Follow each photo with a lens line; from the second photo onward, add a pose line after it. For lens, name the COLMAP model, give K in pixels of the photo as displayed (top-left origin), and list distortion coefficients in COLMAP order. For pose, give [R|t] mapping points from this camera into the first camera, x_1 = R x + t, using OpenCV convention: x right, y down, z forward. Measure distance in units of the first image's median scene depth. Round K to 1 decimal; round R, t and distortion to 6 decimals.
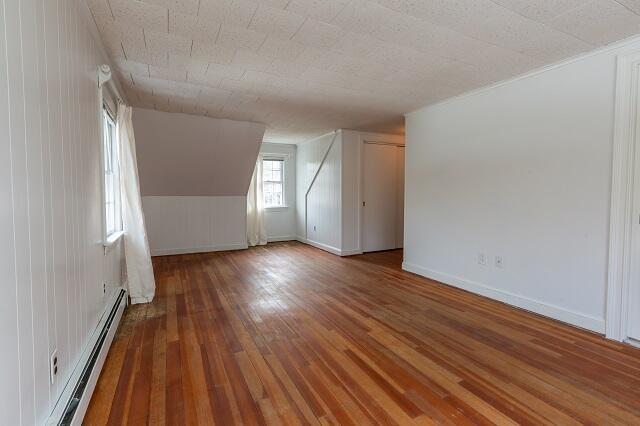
lens RADIAL K [[291.7, 0, 318.7], [0, 291.7, 211.4], [0, 0, 1]] dist [-0.000108, -0.000184]
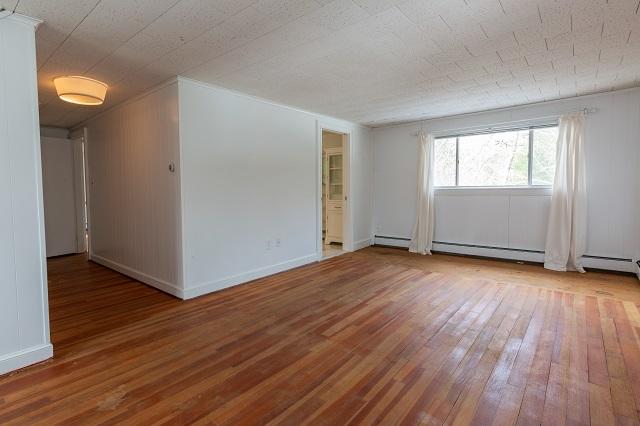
lens RADIAL K [[291.7, 0, 318.7], [0, 291.7, 211.4], [0, 0, 1]] dist [-0.000108, -0.000184]
pose [[-0.360682, -0.072435, 0.929872, -0.632918], [0.069412, 0.992130, 0.104209, -0.081870], [-0.930103, 0.102130, -0.352815, 1.295147]]
